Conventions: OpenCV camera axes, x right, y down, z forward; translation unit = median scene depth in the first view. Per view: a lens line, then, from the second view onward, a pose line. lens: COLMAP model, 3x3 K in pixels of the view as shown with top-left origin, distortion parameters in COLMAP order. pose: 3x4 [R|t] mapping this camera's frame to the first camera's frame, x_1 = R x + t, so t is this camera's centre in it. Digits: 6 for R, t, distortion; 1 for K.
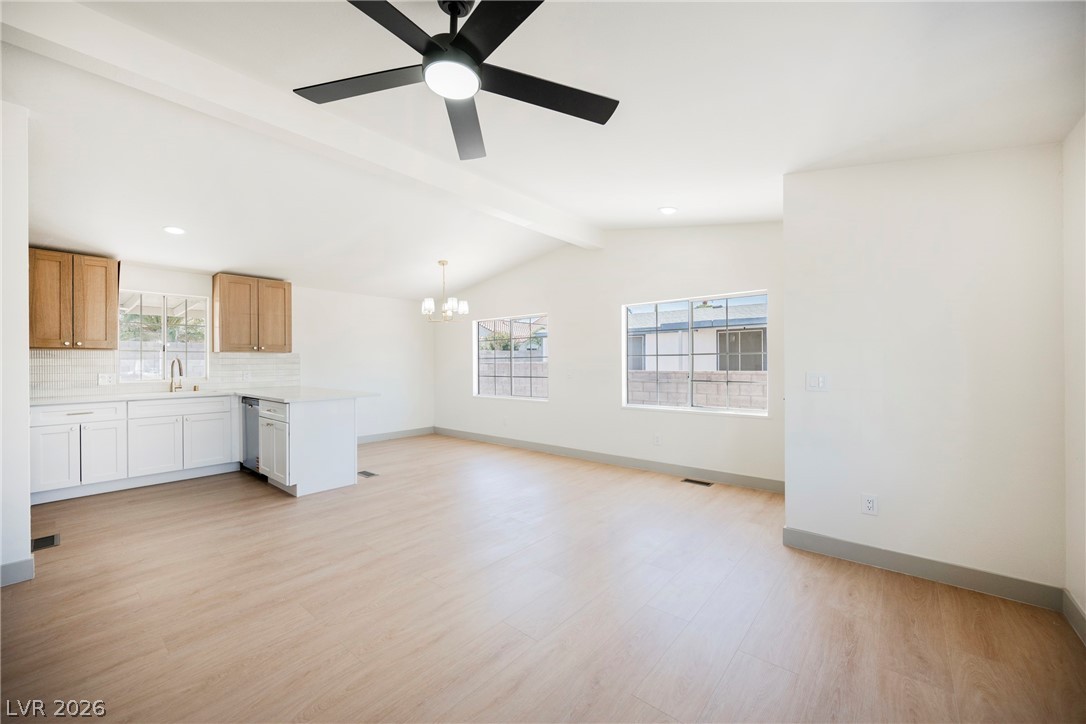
lens RADIAL K [[423.4, 0, 543.0], [0, 423.4, 362.0], [0, 0, 1]] dist [0.000892, 0.000095]
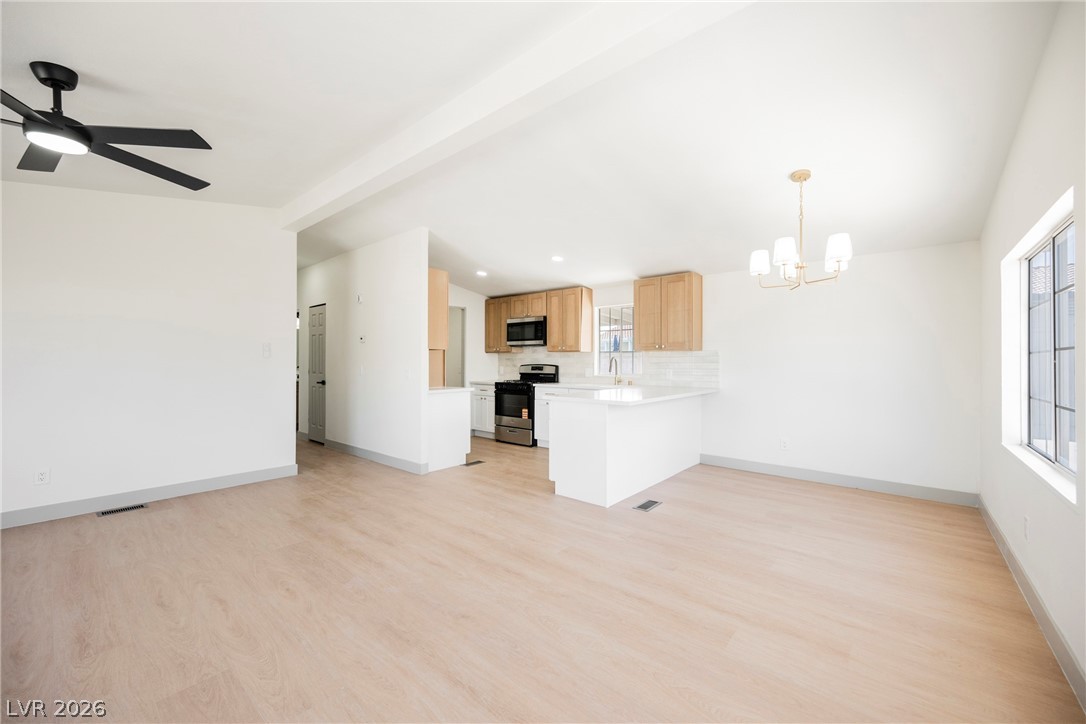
lens RADIAL K [[416.7, 0, 543.0], [0, 416.7, 362.0], [0, 0, 1]] dist [0.001420, 0.000140]
pose [[-0.000478, 0.005432, -0.999985, 0.323040], [-0.002710, 0.999982, 0.005433, -0.001278], [0.999996, 0.002713, -0.000463, 0.762767]]
